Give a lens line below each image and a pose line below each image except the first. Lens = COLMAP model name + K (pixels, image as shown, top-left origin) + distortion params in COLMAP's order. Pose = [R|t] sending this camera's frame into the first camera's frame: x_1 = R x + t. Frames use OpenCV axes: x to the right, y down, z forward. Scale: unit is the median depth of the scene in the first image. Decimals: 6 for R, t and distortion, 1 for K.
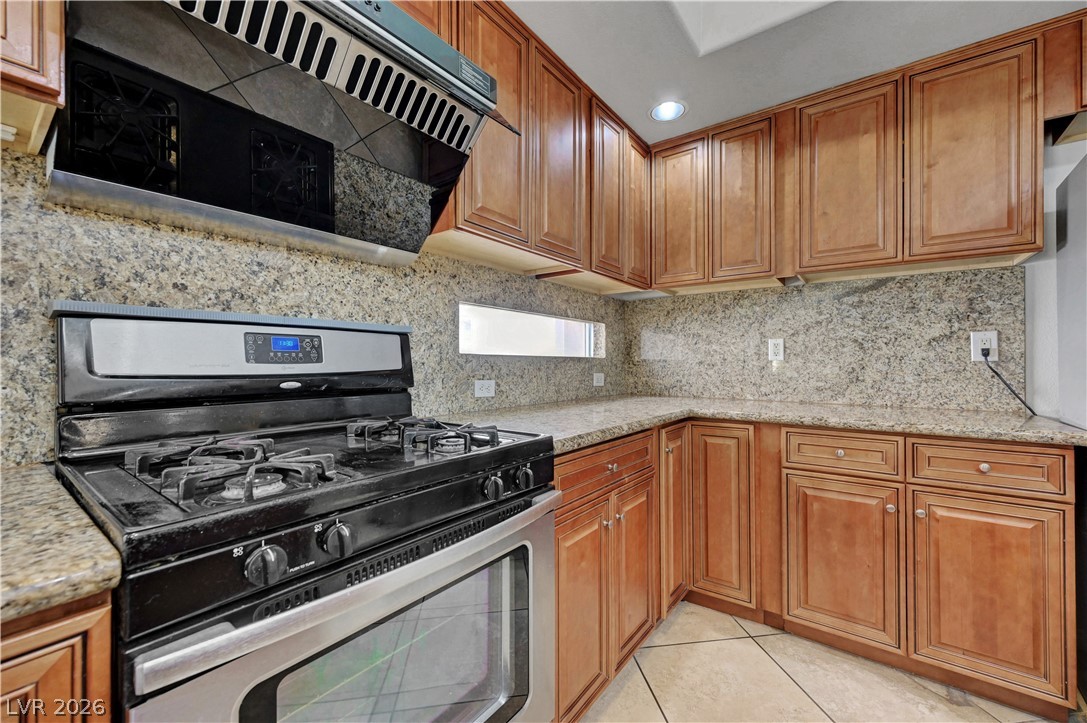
lens RADIAL K [[443.1, 0, 550.3], [0, 443.1, 362.8], [0, 0, 1]] dist [-0.001178, 0.000180]
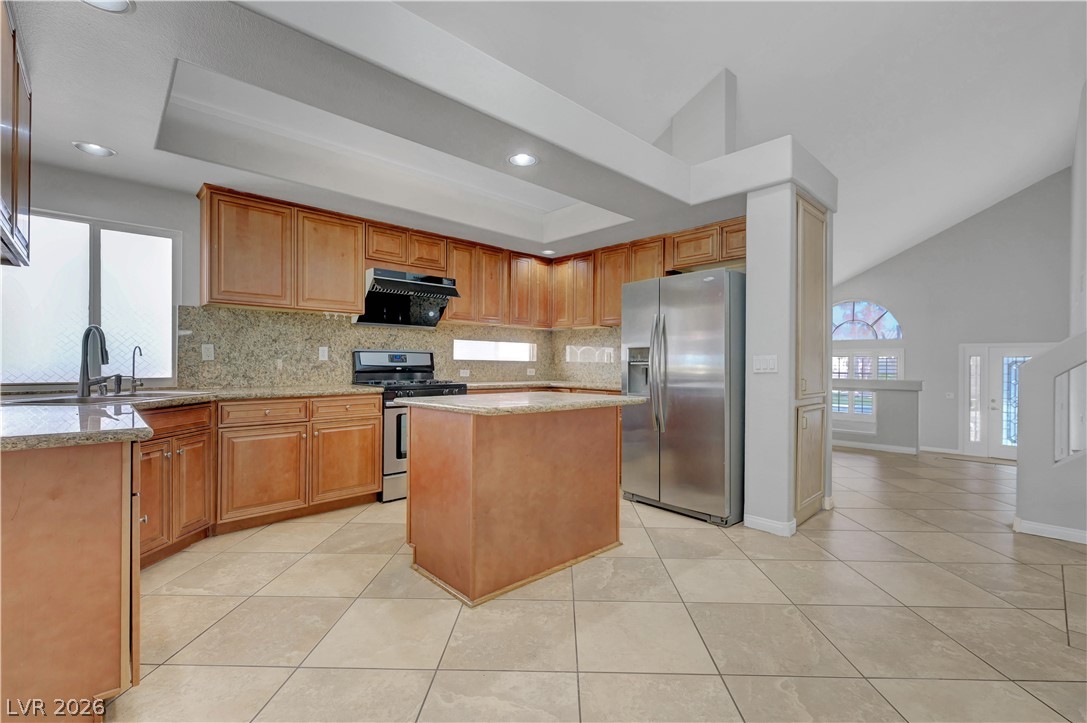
lens RADIAL K [[478.5, 0, 543.5], [0, 478.5, 361.5], [0, 0, 1]] dist [-0.001083, -0.000137]
pose [[0.985799, 0.001563, -0.167922, 0.804905], [-0.003300, 0.999944, -0.010065, 0.017678], [0.167897, 0.010476, 0.985749, -1.729231]]
